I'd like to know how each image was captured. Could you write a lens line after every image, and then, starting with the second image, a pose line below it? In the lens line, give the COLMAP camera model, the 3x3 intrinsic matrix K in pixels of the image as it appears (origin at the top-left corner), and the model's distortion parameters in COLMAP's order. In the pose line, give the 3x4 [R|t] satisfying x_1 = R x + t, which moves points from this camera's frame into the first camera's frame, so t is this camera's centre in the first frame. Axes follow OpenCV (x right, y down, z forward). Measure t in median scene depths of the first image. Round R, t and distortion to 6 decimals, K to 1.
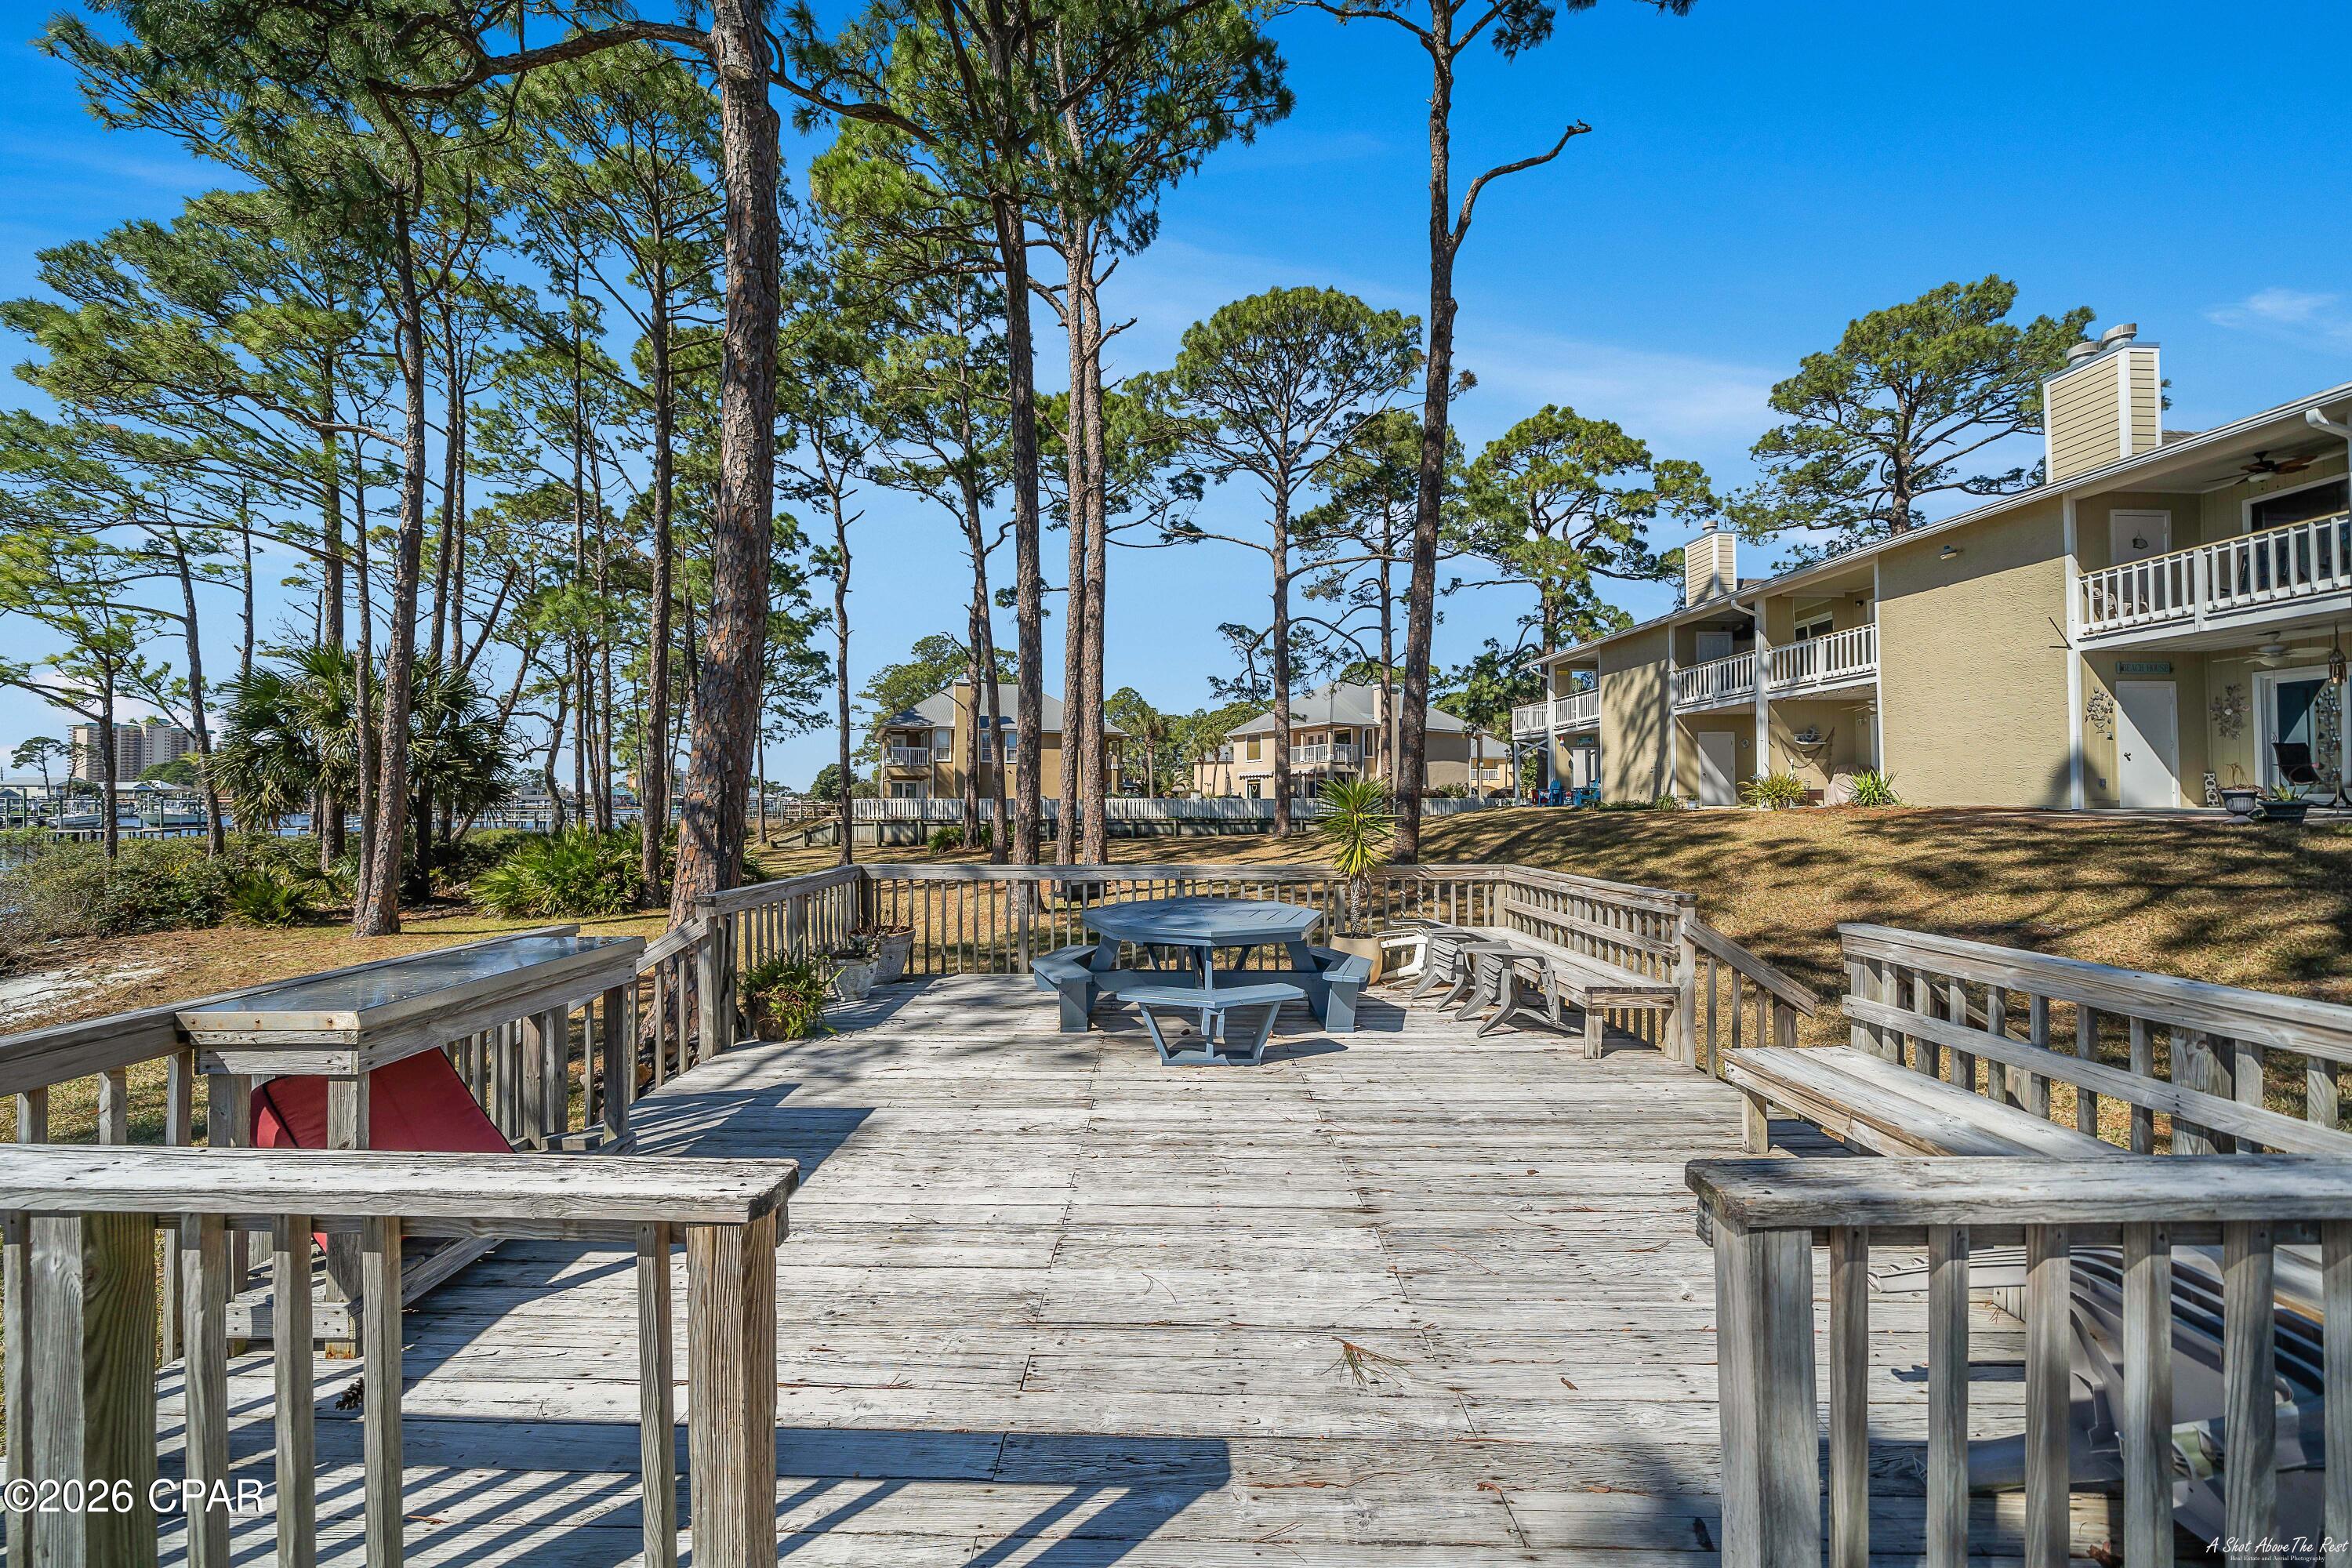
lens RADIAL K [[783.8, 0, 1162.3], [0, 783.8, 791.2], [0, 0, 1]] dist [-0.008850, -0.000019]
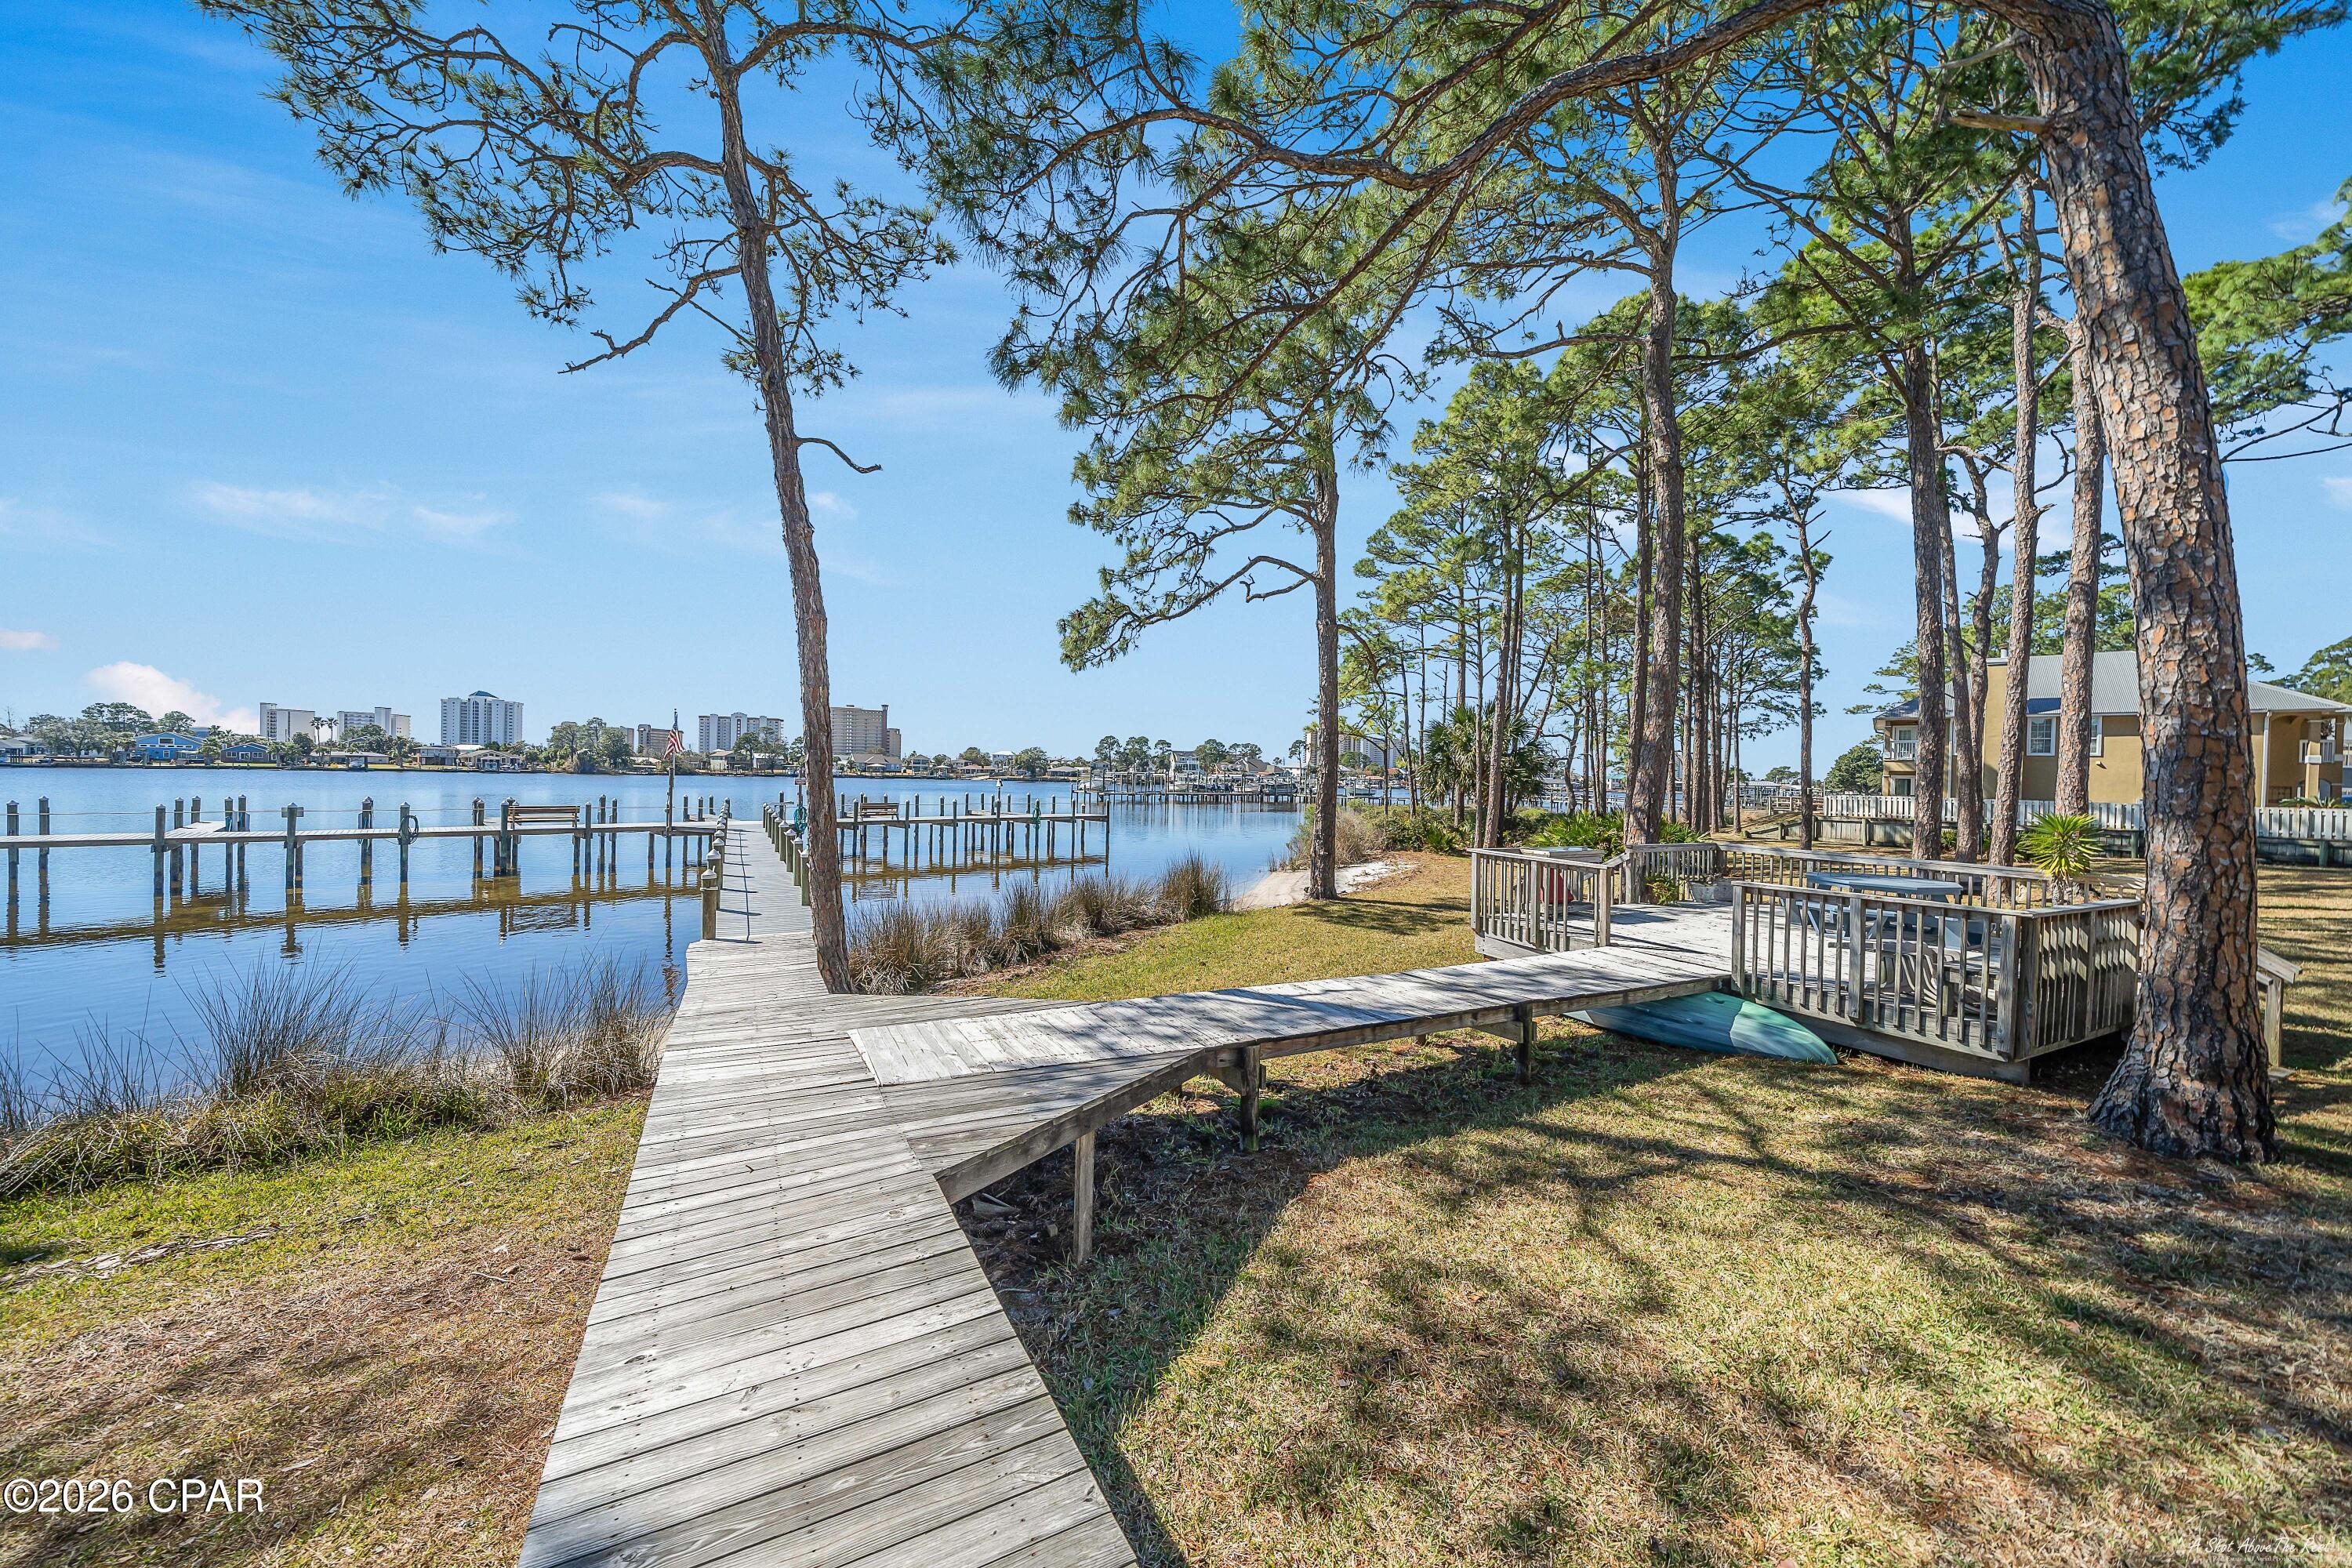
lens RADIAL K [[783.8, 0, 1161.3], [0, 783.8, 783.5], [0, 0, 1]] dist [-0.008850, -0.000019]
pose [[0.421655, 0.021968, -0.906490, 0.207191], [-0.011860, 0.999755, 0.018712, -0.019895], [0.906679, 0.002861, 0.421812, -0.285649]]
